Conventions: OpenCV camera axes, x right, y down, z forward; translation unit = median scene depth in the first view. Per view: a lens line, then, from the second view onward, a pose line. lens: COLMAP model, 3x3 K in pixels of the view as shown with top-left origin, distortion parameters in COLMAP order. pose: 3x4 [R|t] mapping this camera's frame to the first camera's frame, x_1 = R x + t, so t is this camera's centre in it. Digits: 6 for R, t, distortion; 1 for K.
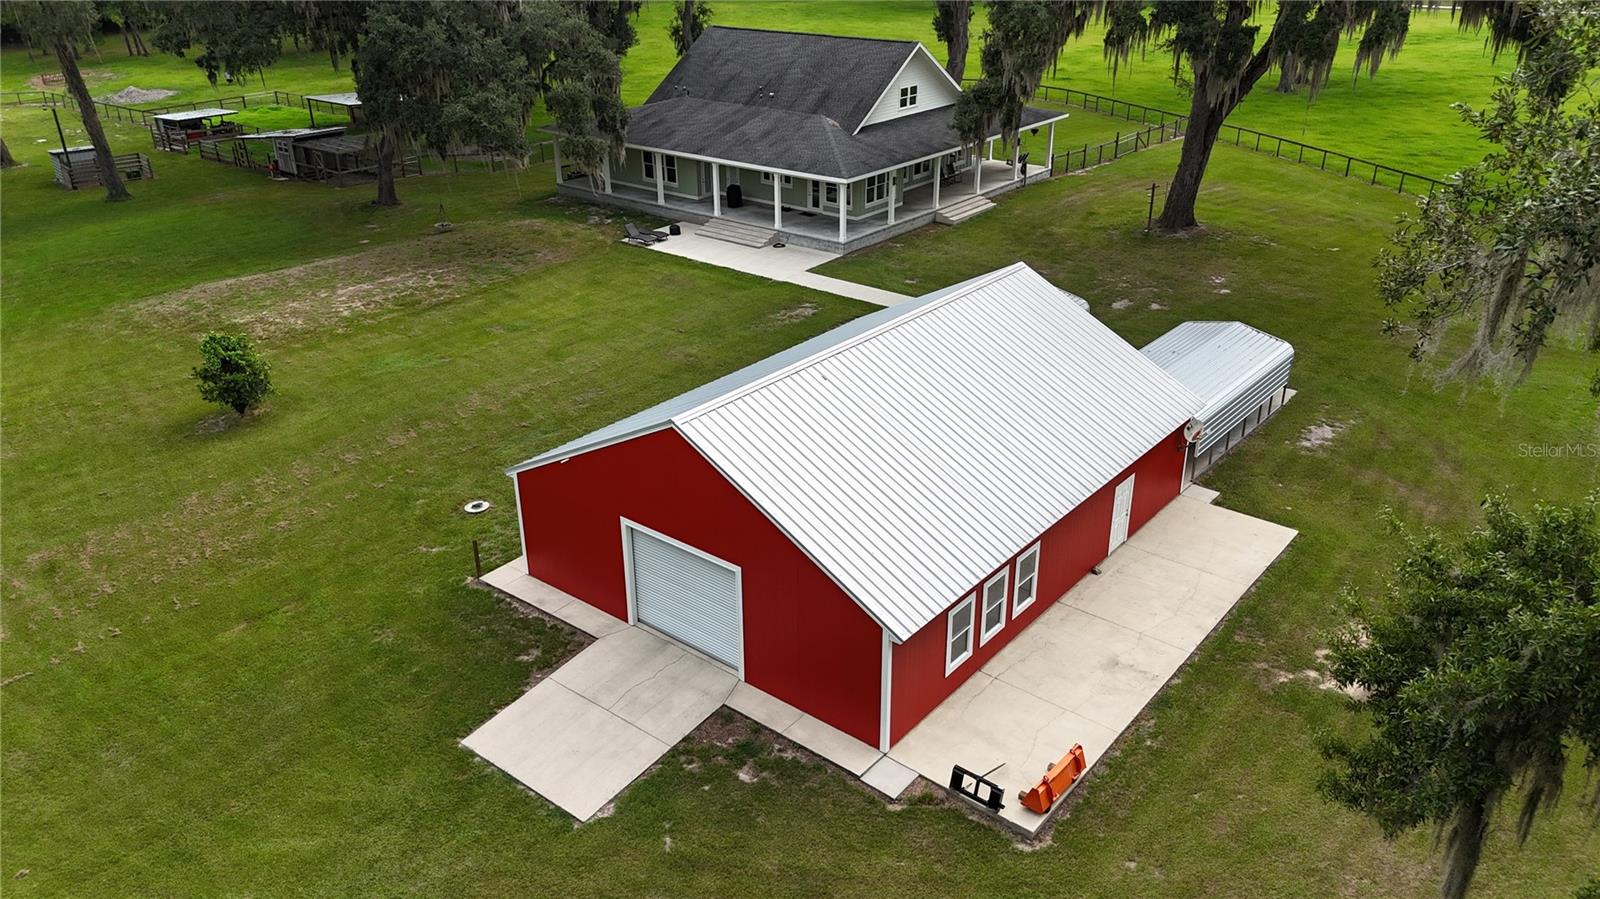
lens RADIAL K [[1173.4, 0, 800.0], [0, 1173.4, 449.5], [0, 0, 1]] dist [0.118004, -0.150495]
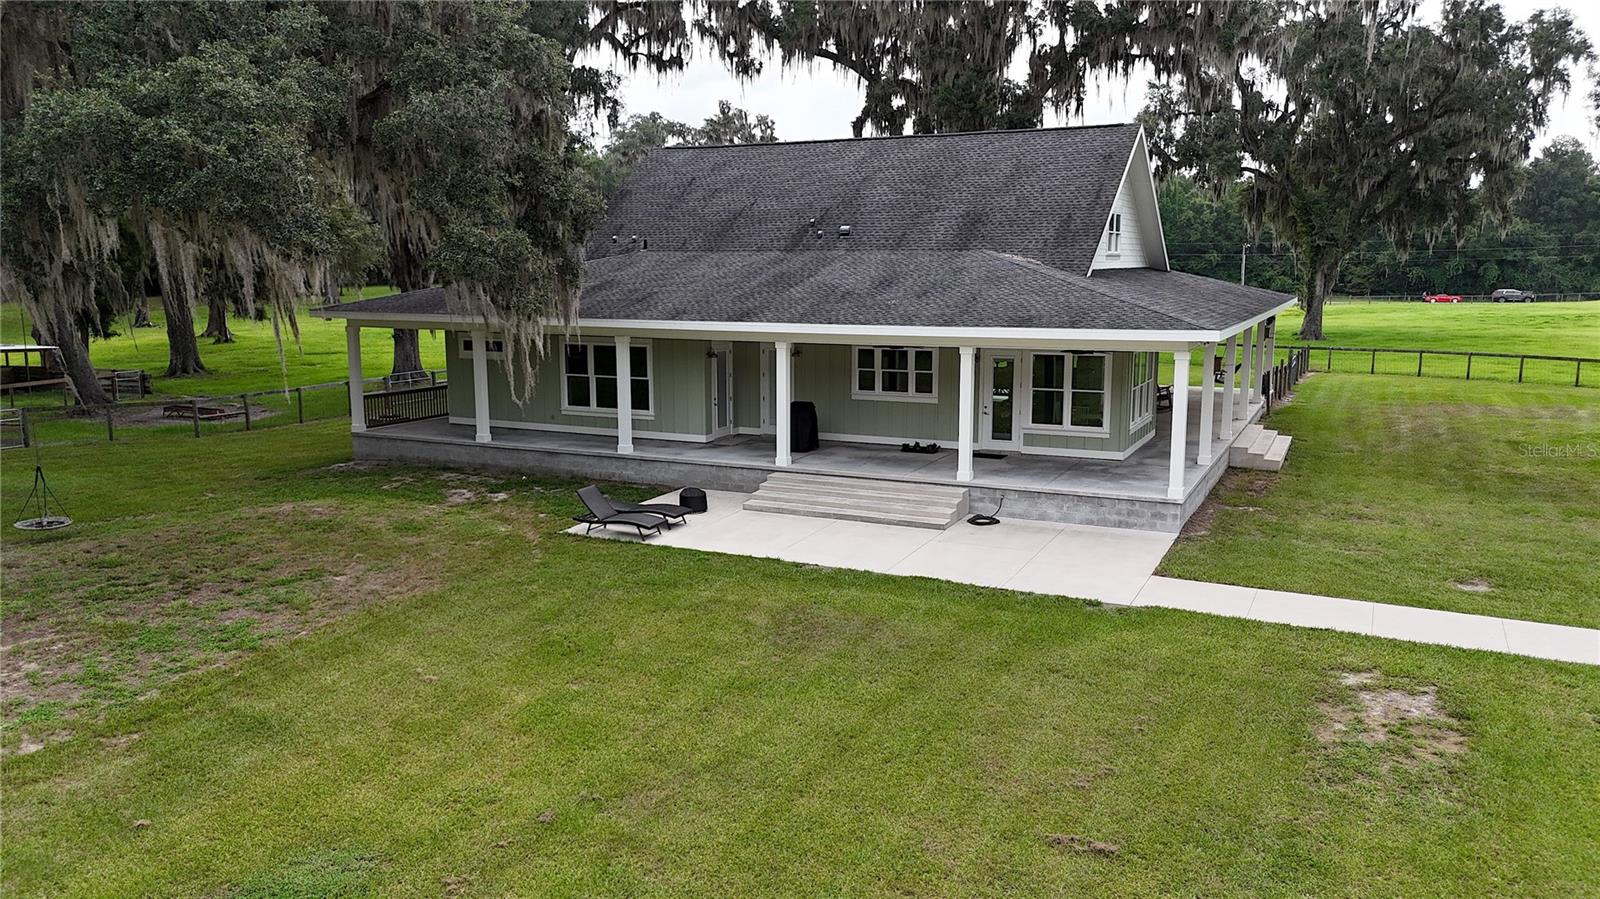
lens RADIAL K [[1178.6, 0, 800.0], [0, 1178.6, 449.5], [0, 0, 1]] dist [0.076790, -0.072061]
pose [[0.973662, -0.030642, 0.225927, -0.160795], [0.092507, 0.958790, -0.268635, -0.092752], [-0.208385, 0.282460, 0.936372, 0.616030]]
